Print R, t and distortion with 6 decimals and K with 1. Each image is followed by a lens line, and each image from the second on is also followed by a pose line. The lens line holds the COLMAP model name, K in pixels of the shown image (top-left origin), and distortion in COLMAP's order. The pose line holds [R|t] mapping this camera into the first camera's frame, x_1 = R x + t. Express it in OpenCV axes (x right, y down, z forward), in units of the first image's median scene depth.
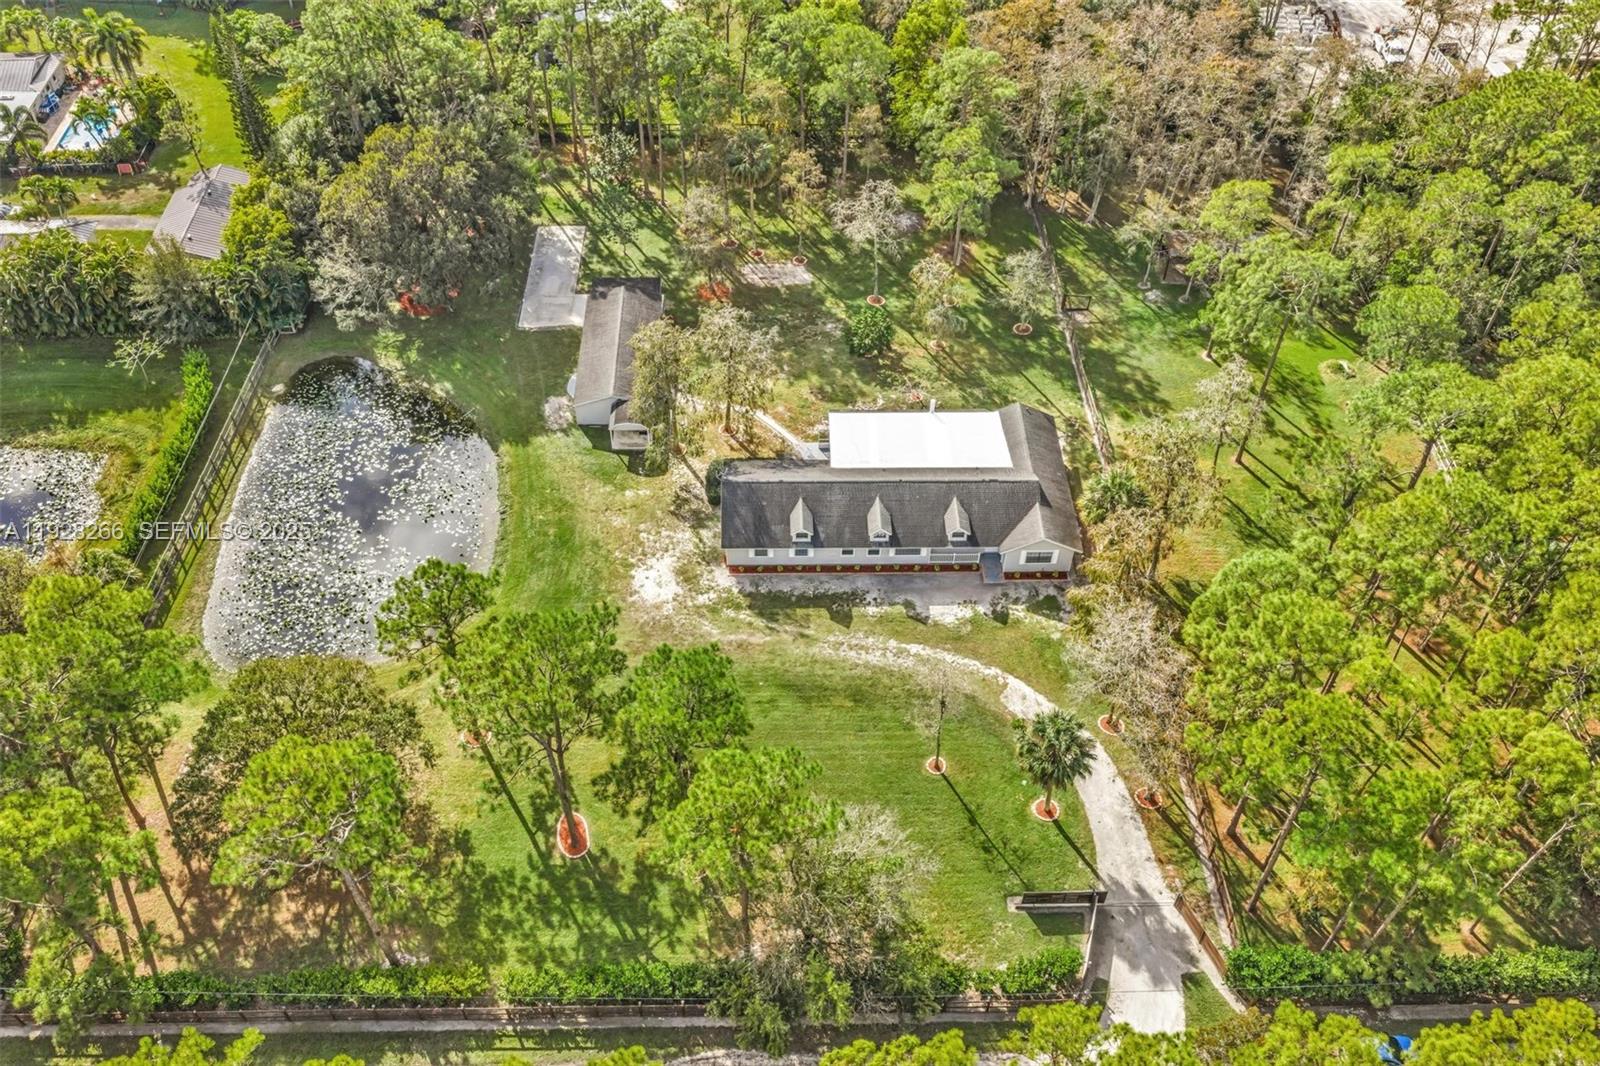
lens RADIAL K [[1324.4, 0, 809.2], [0, 1324.4, 529.6], [0, 0, 1]] dist [0.006796, -0.005257]
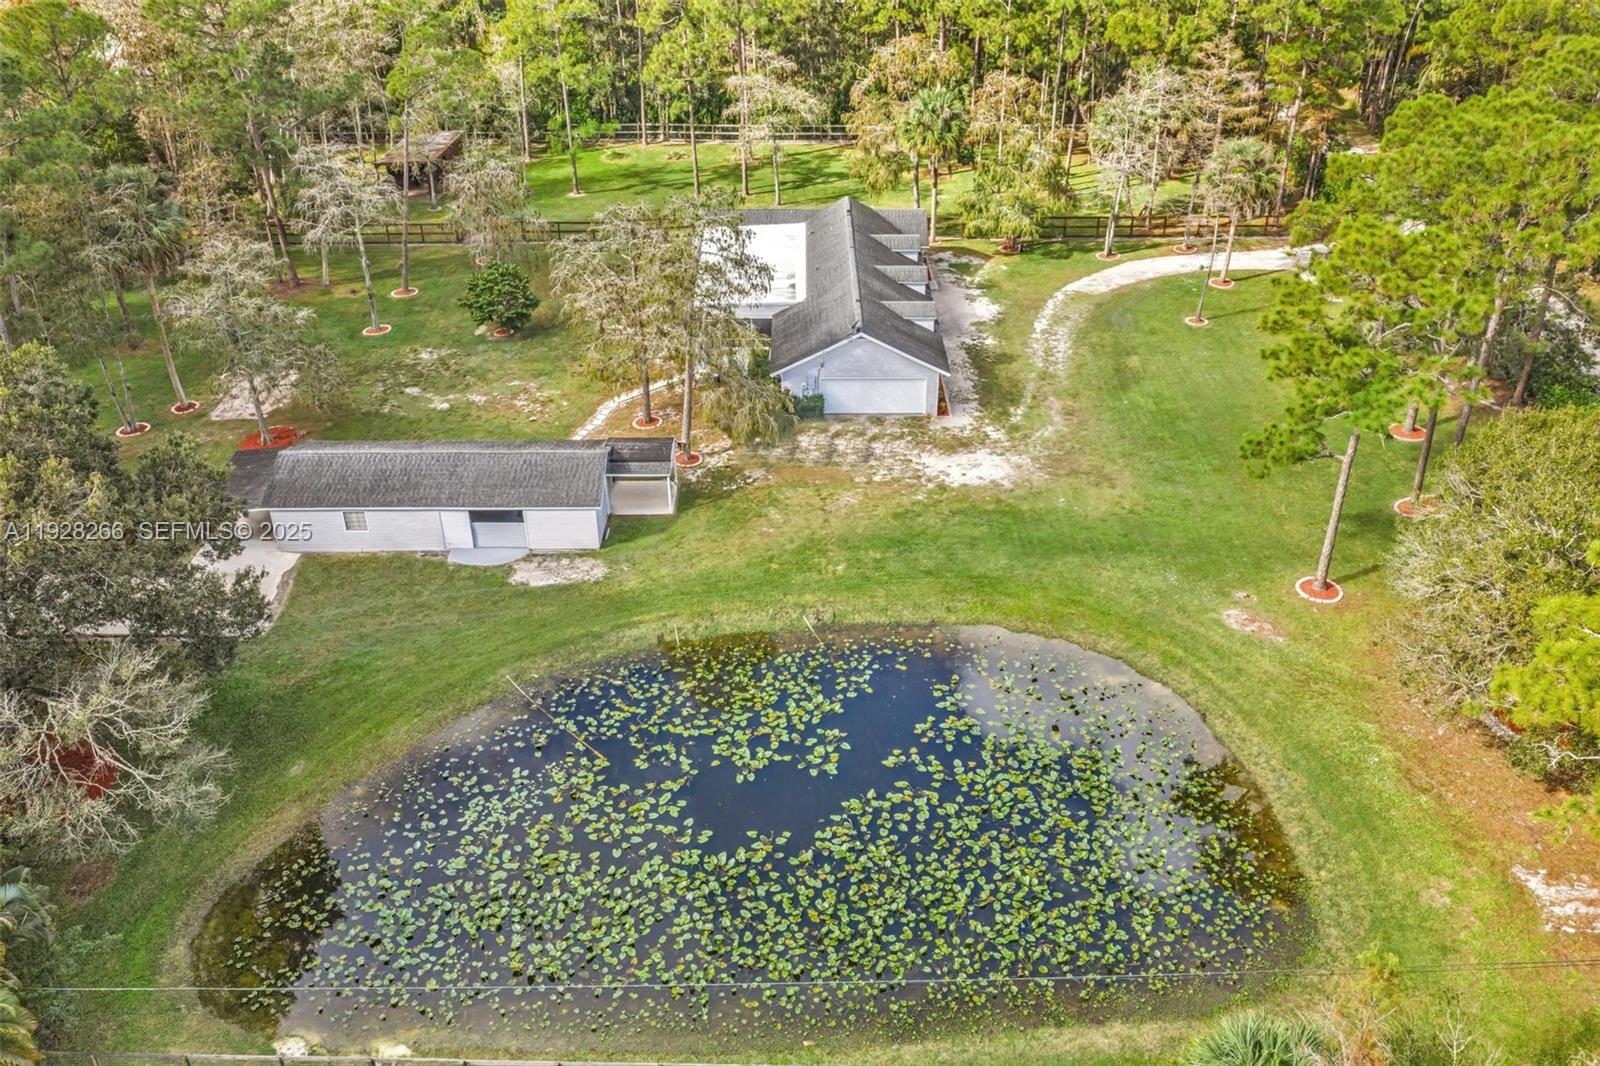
lens RADIAL K [[1324.4, 0, 809.2], [0, 1324.4, 529.6], [0, 0, 1]] dist [0.006796, -0.005257]
pose [[0.010604, -0.517063, 0.855882, -0.716394], [0.728240, 0.590543, 0.347742, -0.237745], [-0.685240, 0.619600, 0.382808, 0.833171]]
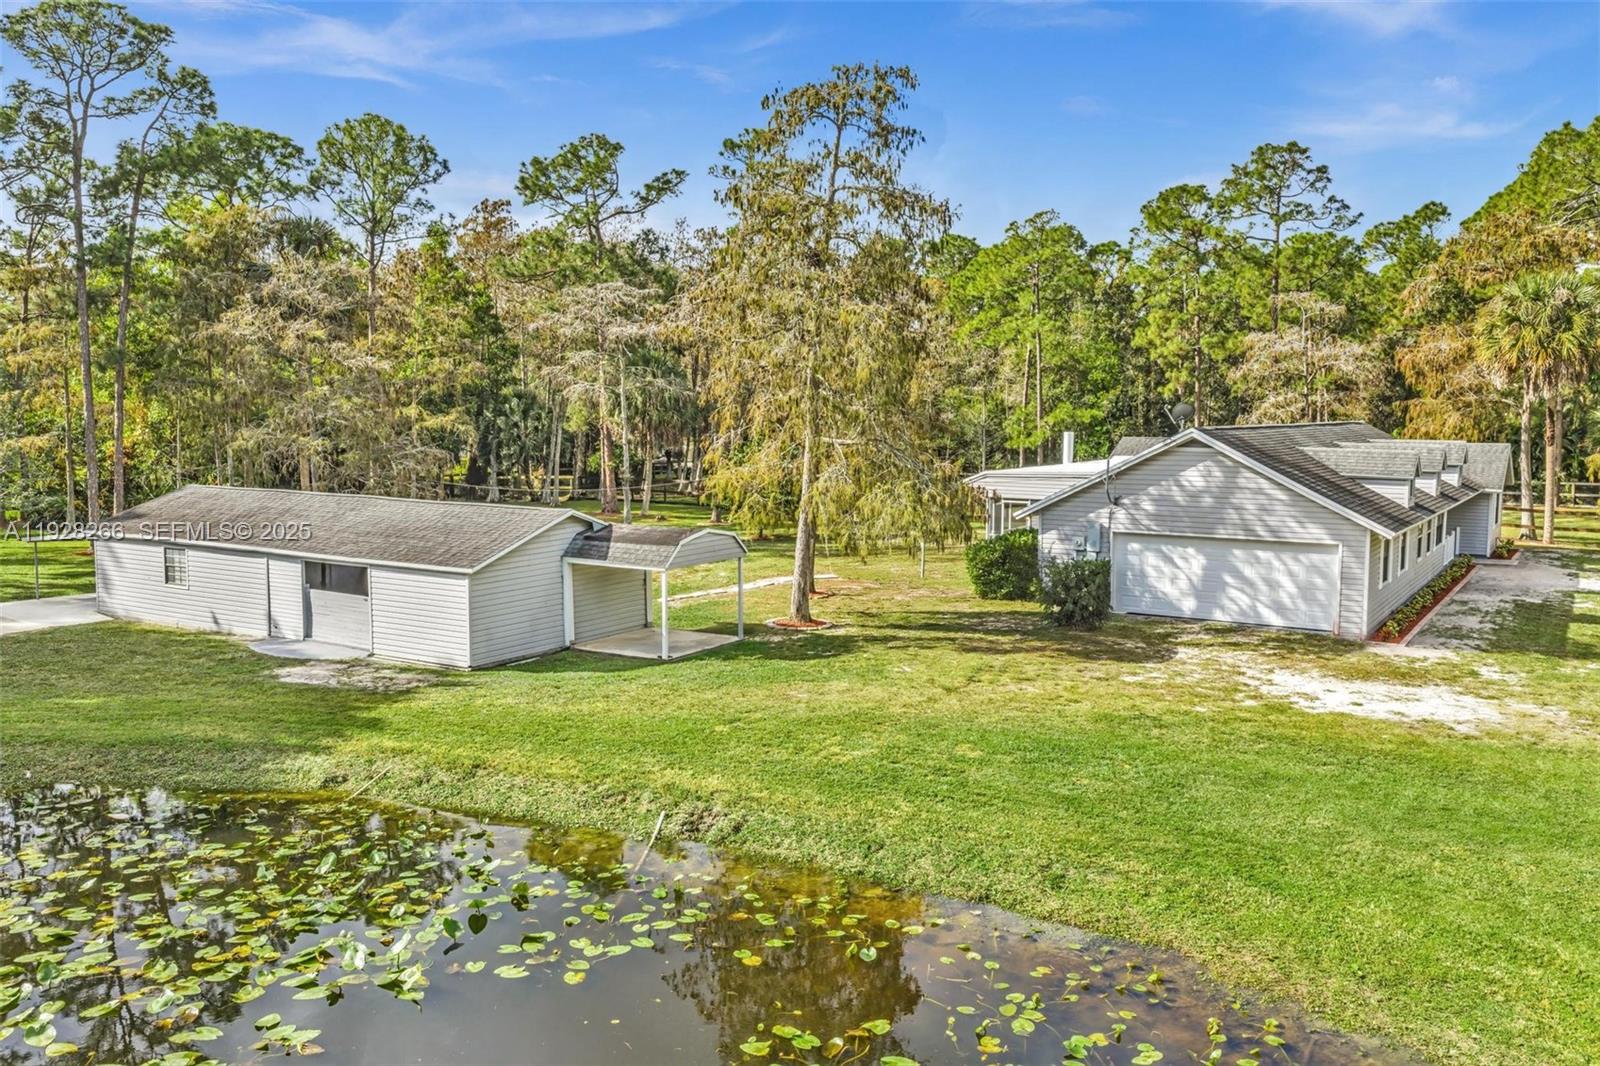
lens RADIAL K [[1324.4, 0, 809.2], [0, 1324.4, 529.6], [0, 0, 1]] dist [0.006796, -0.005257]
pose [[0.543742, -0.082446, 0.835193, -0.403479], [0.610684, 0.721496, -0.326356, 0.031800], [-0.575681, 0.687493, 0.442657, 0.941121]]
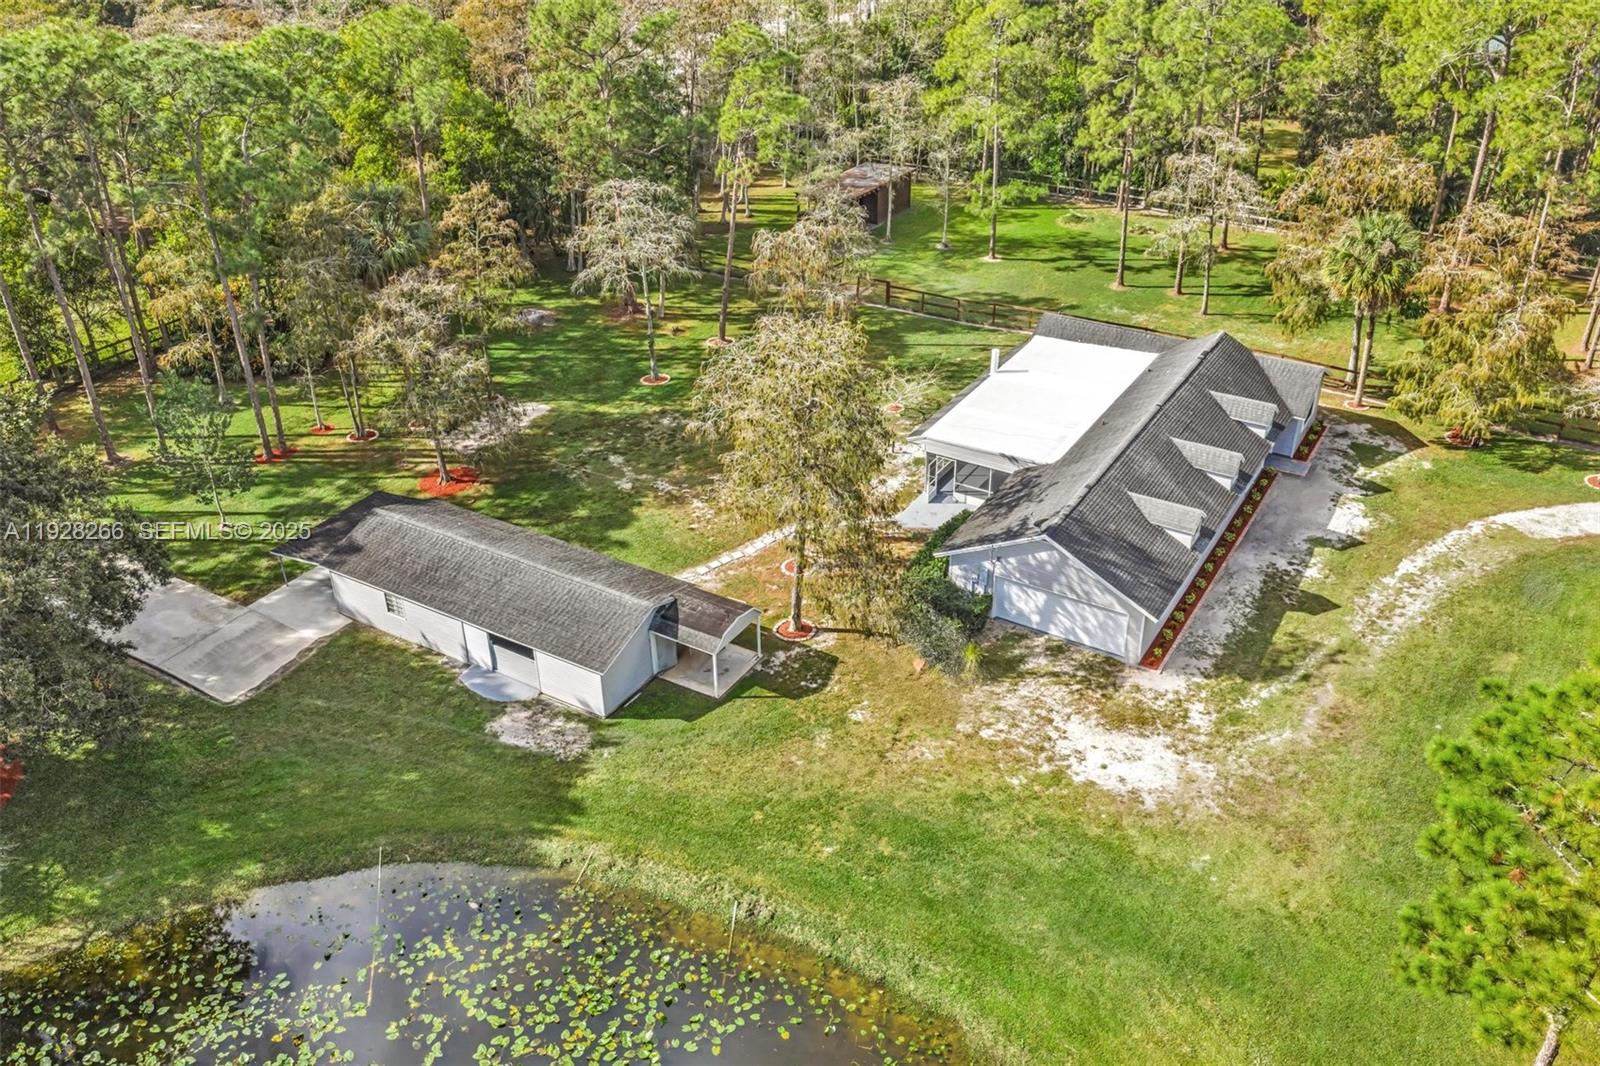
lens RADIAL K [[1324.4, 0, 809.2], [0, 1324.4, 529.6], [0, 0, 1]] dist [0.006796, -0.005257]
pose [[0.530949, -0.442500, 0.722694, -0.493967], [0.625470, 0.780038, 0.018090, -0.106696], [-0.571734, 0.442419, 0.690932, 0.707606]]
